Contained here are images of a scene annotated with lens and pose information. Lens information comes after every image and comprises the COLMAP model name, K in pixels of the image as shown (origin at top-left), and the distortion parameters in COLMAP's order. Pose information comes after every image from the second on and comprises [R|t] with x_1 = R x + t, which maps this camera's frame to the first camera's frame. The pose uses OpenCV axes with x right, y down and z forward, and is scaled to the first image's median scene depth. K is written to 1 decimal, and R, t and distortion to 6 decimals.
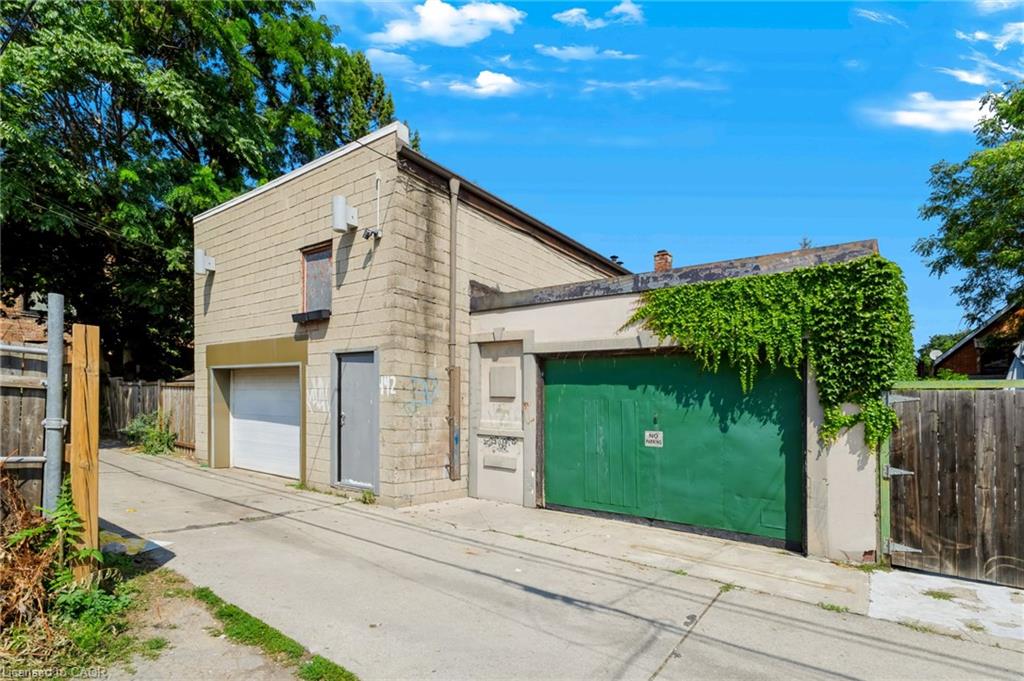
lens RADIAL K [[498.2, 0, 512.0], [0, 498.2, 405.4], [0, 0, 1]] dist [0.001394, 0.000147]
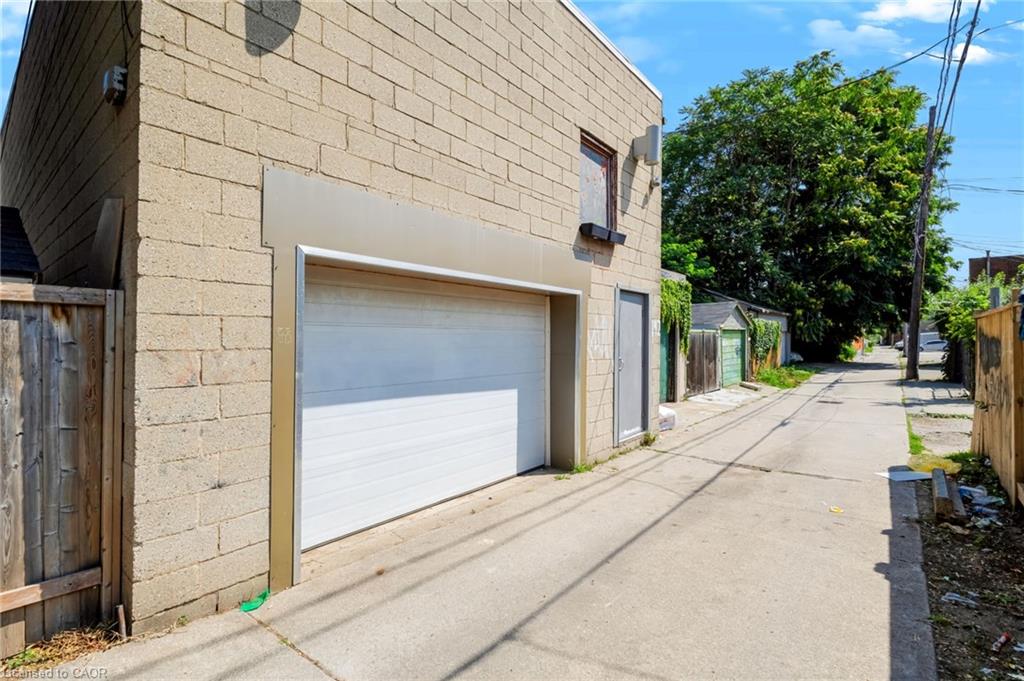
lens RADIAL K [[475.9, 0, 493.2], [0, 475.9, 330.7], [0, 0, 1]] dist [-0.001021, -0.000323]
pose [[0.072427, -0.006731, 0.997351, -1.192356], [0.003373, 0.999973, 0.006503, -0.039512], [-0.997368, 0.002893, 0.072448, 1.166602]]
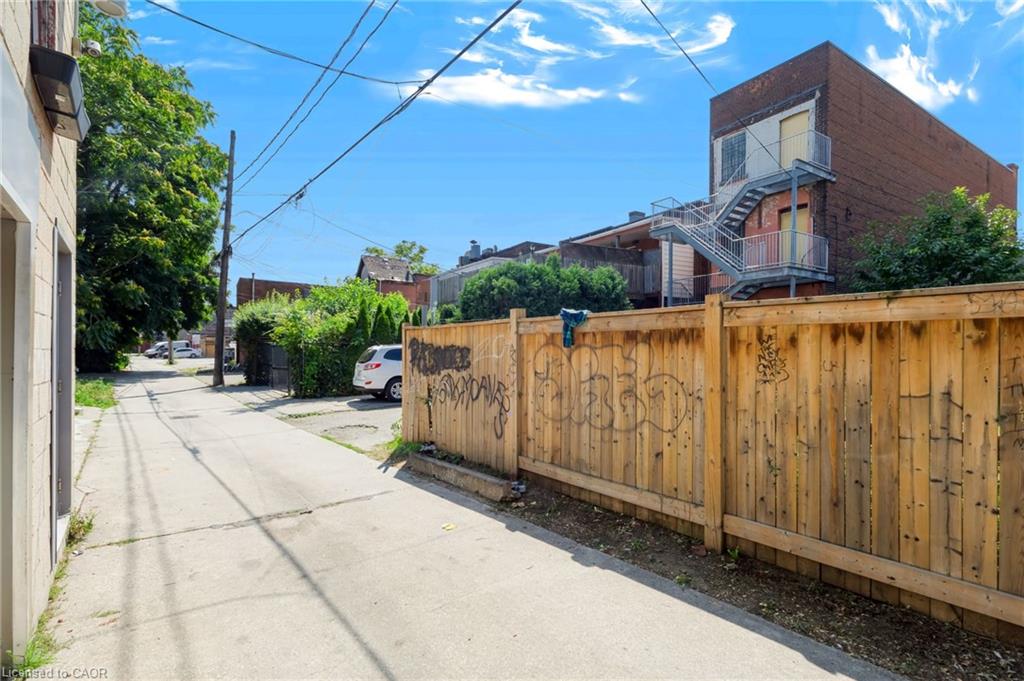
lens RADIAL K [[486.6, 0, 518.2], [0, 486.6, 351.8], [0, 0, 1]] dist [0.002024, 0.000341]
pose [[-0.966594, -0.034570, 0.253969, -0.817825], [-0.033391, 0.999402, 0.008954, -0.022997], [-0.254127, 0.000175, -0.967171, 1.299879]]
